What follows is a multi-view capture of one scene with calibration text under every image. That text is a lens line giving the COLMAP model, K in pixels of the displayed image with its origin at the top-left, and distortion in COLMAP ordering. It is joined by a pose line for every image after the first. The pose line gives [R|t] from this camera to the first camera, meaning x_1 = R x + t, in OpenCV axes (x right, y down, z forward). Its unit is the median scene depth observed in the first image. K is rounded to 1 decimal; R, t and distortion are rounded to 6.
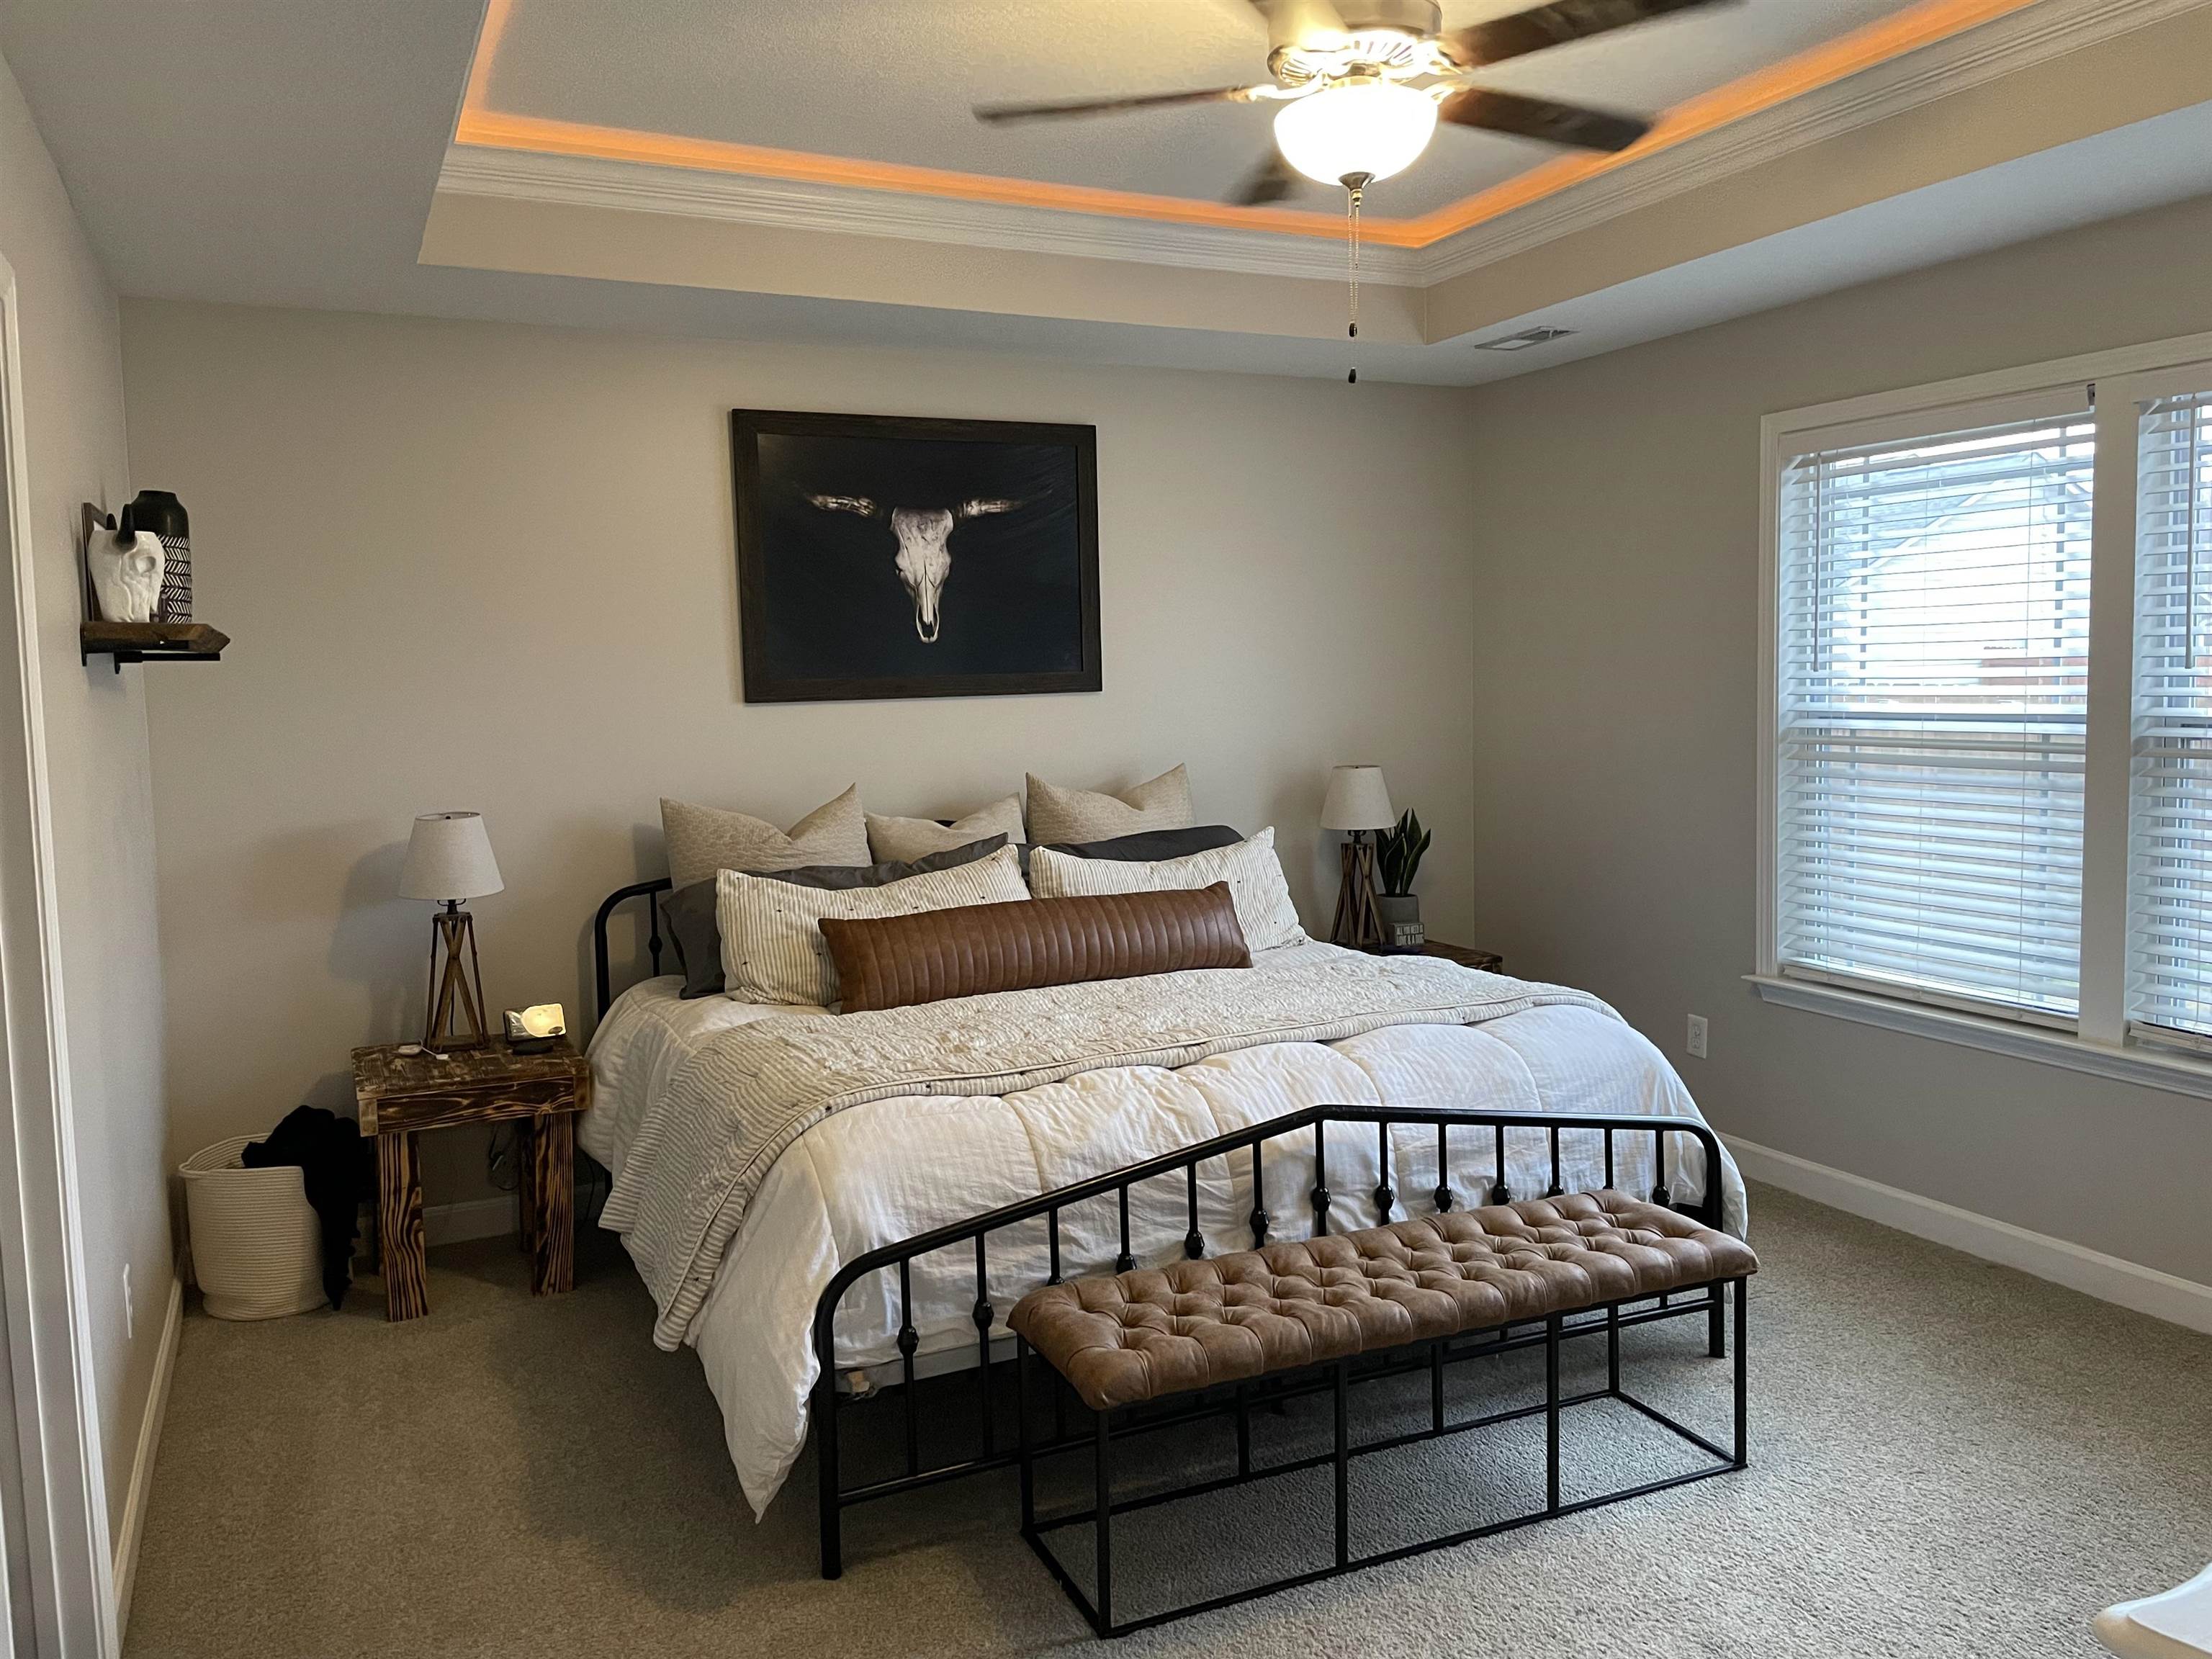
lens RADIAL K [[1674.5, 0, 1105.4], [0, 1674.5, 828.9], [0, 0, 1]] dist [0.007528, -0.006286]
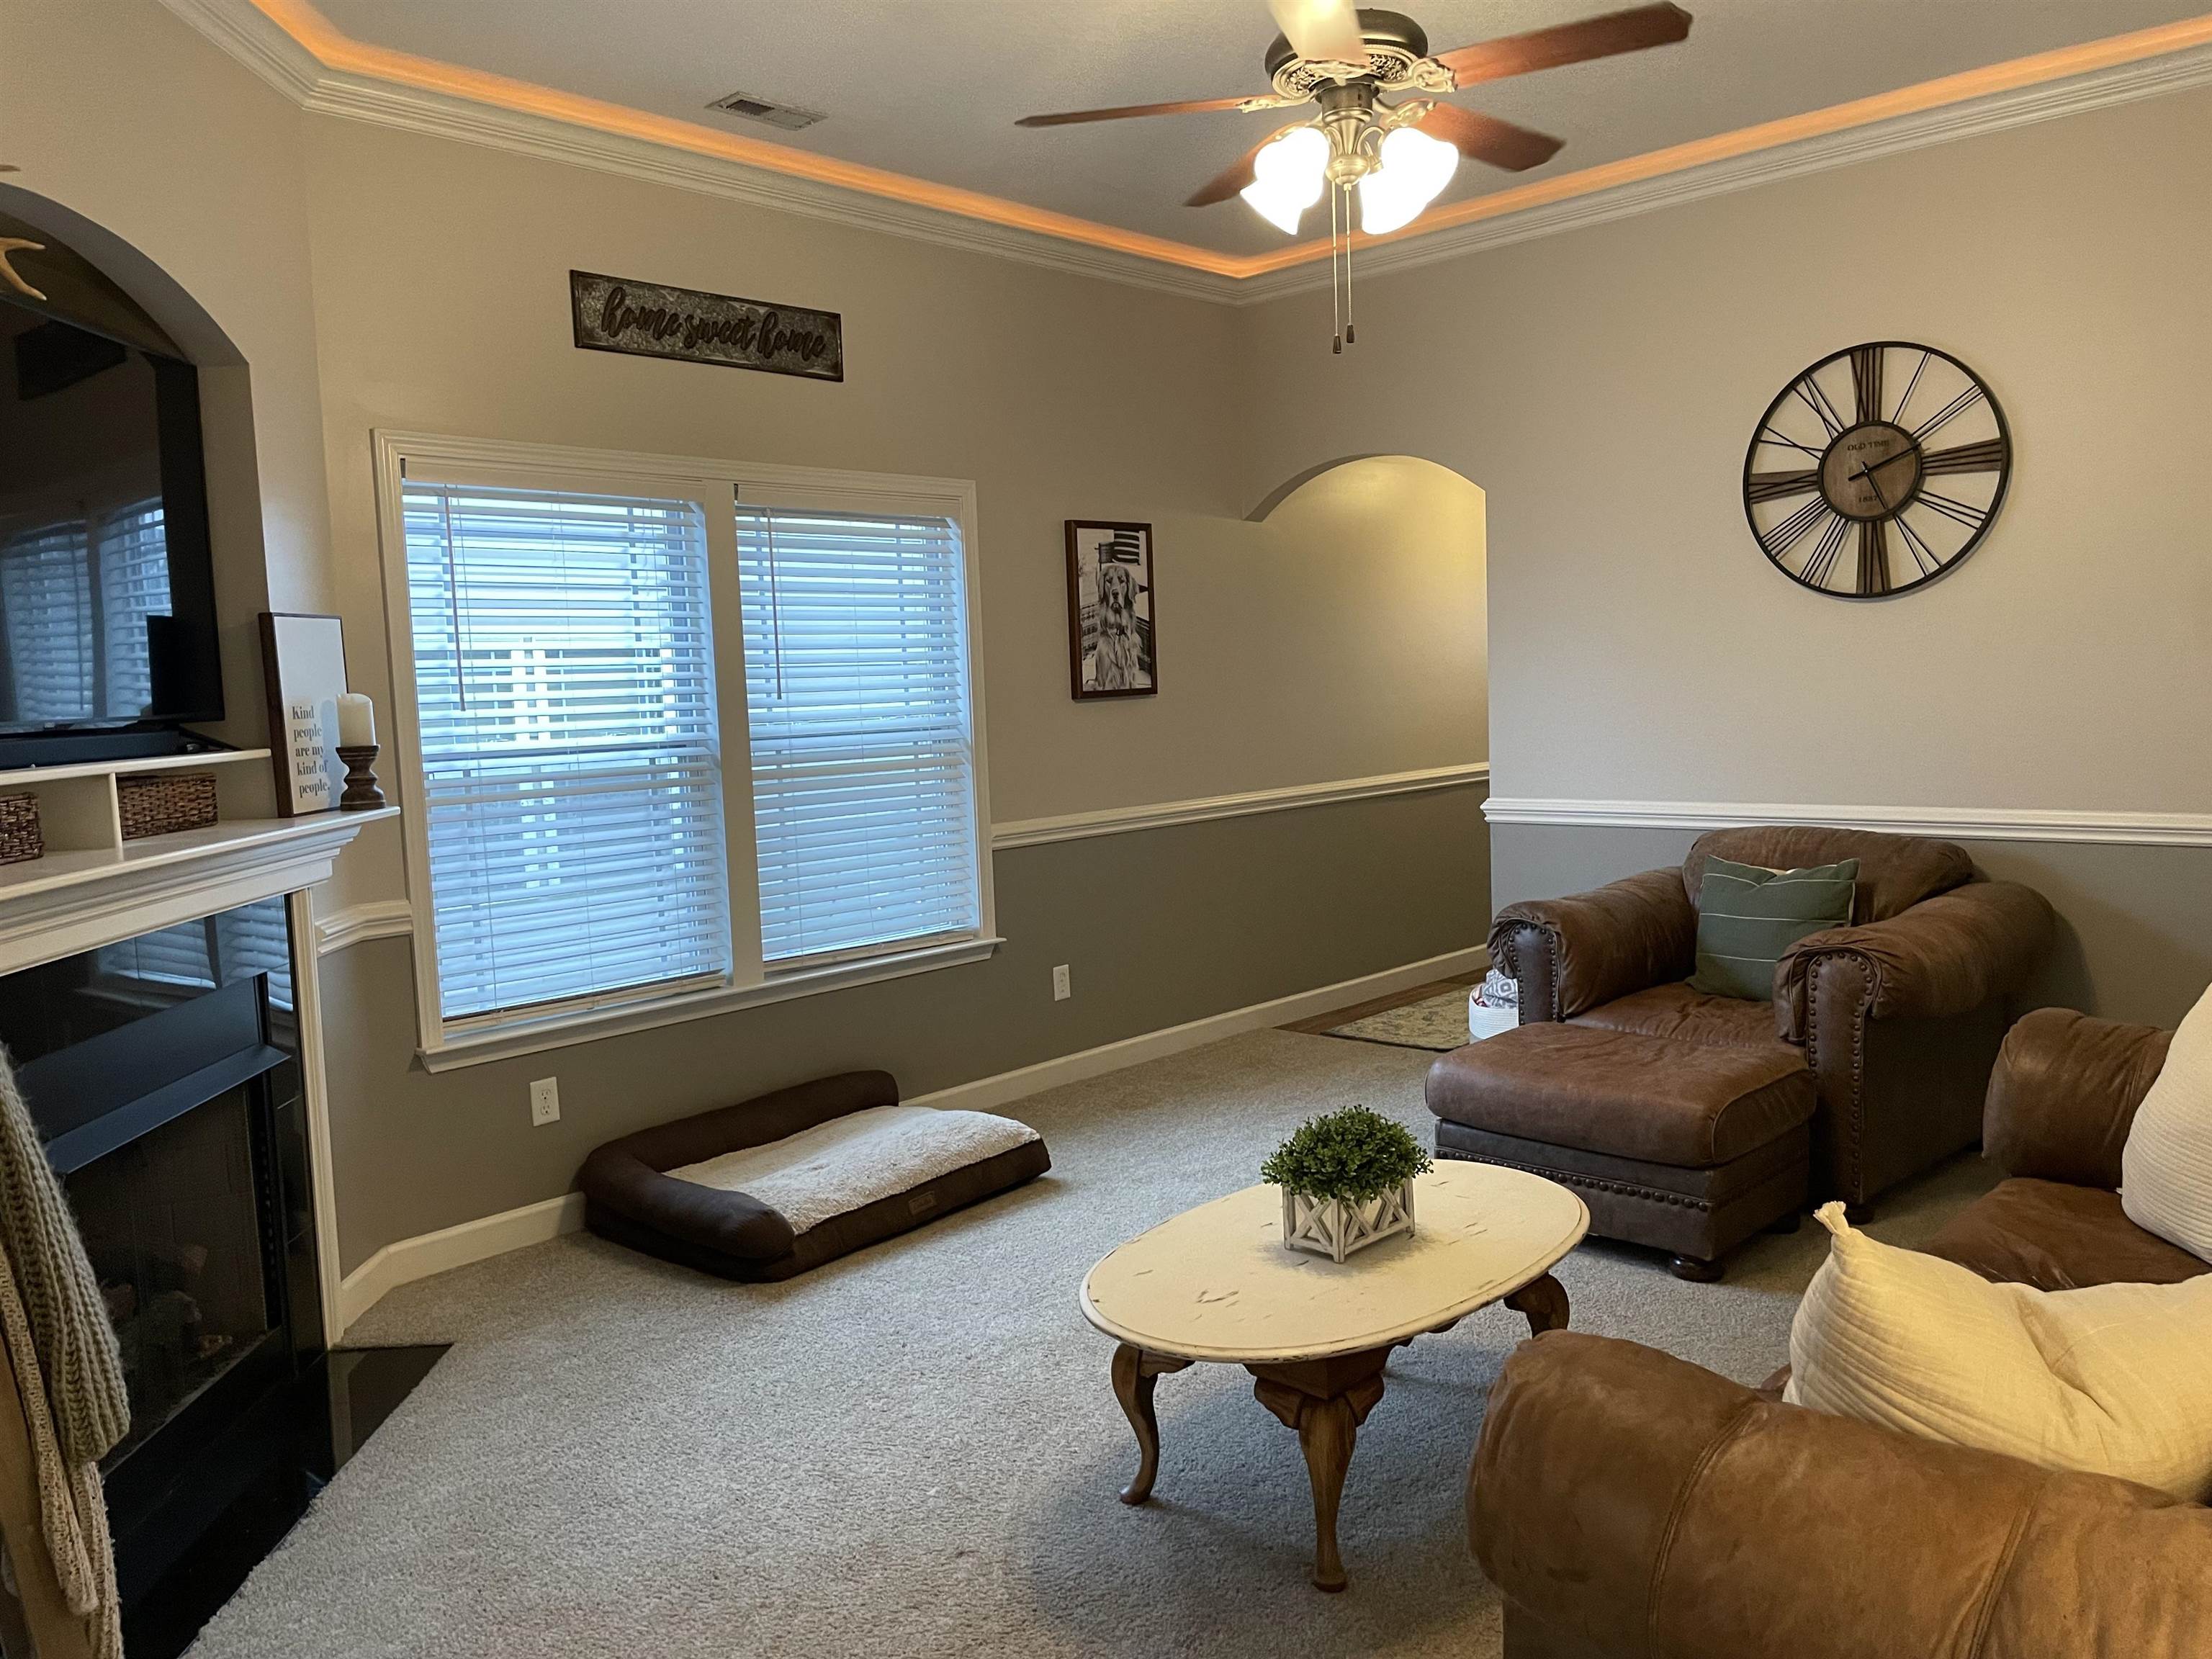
lens RADIAL K [[1674.5, 0, 1108.6], [0, 1674.5, 824.4], [0, 0, 1]] dist [0.007528, -0.006286]
pose [[-0.367089, -0.056152, 0.928490, -0.691948], [0.123144, 0.986457, 0.108344, -0.100120], [-0.921999, 0.154109, -0.355202, 1.134237]]
